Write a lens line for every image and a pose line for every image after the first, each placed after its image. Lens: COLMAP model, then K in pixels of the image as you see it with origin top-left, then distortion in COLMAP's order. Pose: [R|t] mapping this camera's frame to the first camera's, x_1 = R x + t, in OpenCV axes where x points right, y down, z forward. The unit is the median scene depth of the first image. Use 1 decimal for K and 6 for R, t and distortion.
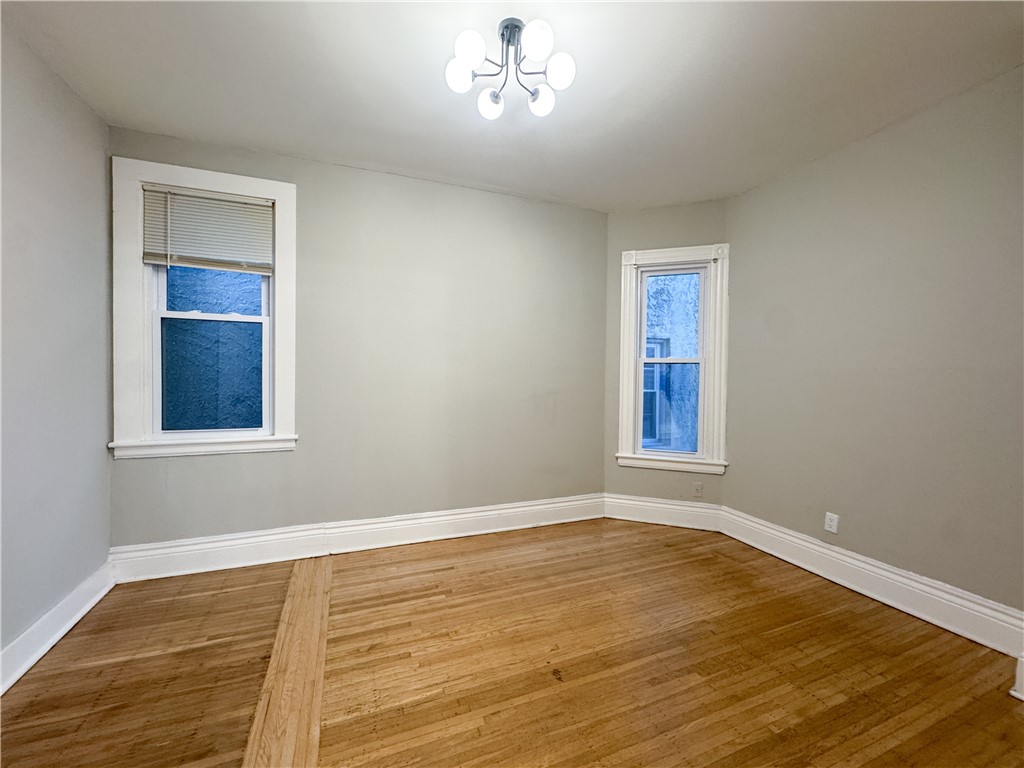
lens RADIAL K [[411.5, 0, 504.7], [0, 411.5, 382.5], [0, 0, 1]] dist [-0.006670, 0.000655]
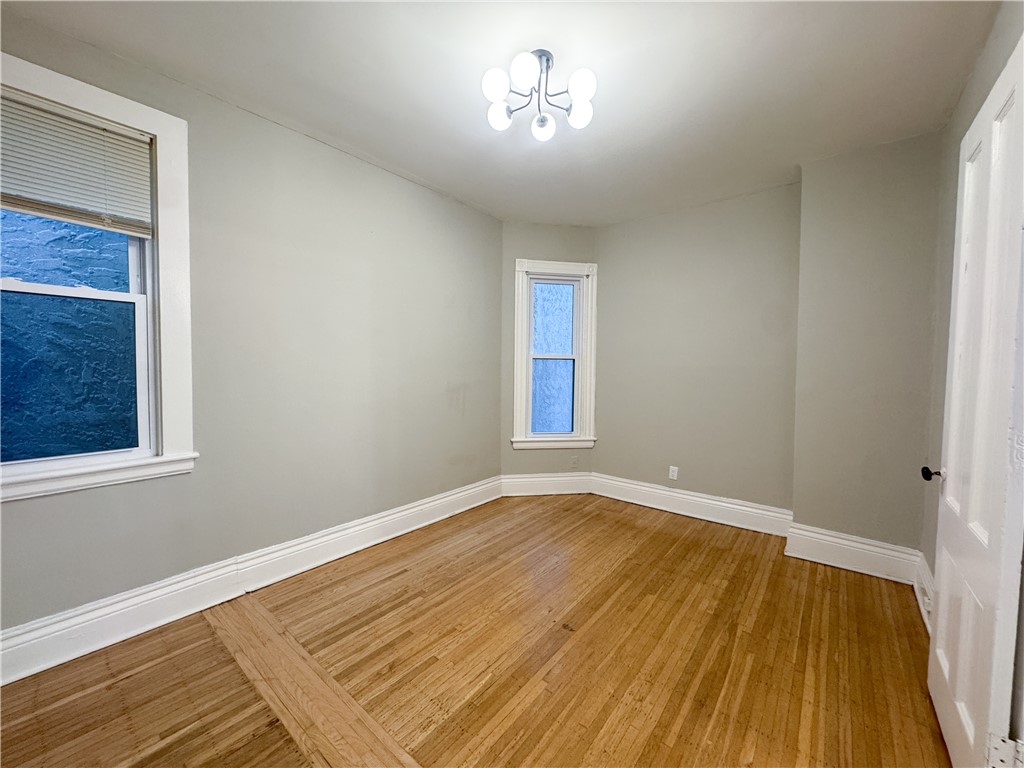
lens RADIAL K [[411.5, 0, 506.5], [0, 411.5, 379.2], [0, 0, 1]] dist [-0.006670, 0.000655]
pose [[0.868793, -0.019137, 0.494806, -0.433007], [0.008641, 0.999687, 0.023491, -0.023693], [-0.495101, -0.016133, 0.868686, 0.051923]]
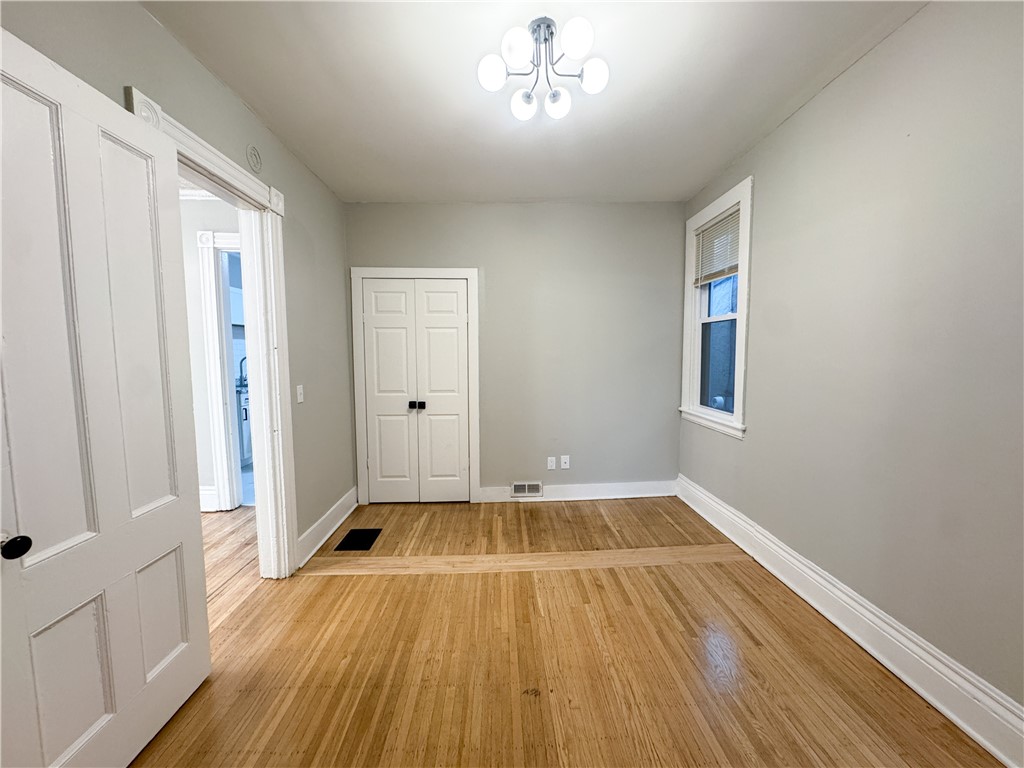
lens RADIAL K [[411.5, 0, 515.7], [0, 411.5, 370.4], [0, 0, 1]] dist [-0.006670, 0.000655]
pose [[-0.324730, 0.038621, -0.945018, 0.731698], [-0.013947, 0.998862, 0.045614, -0.053936], [0.945704, 0.027992, -0.323822, 0.906475]]
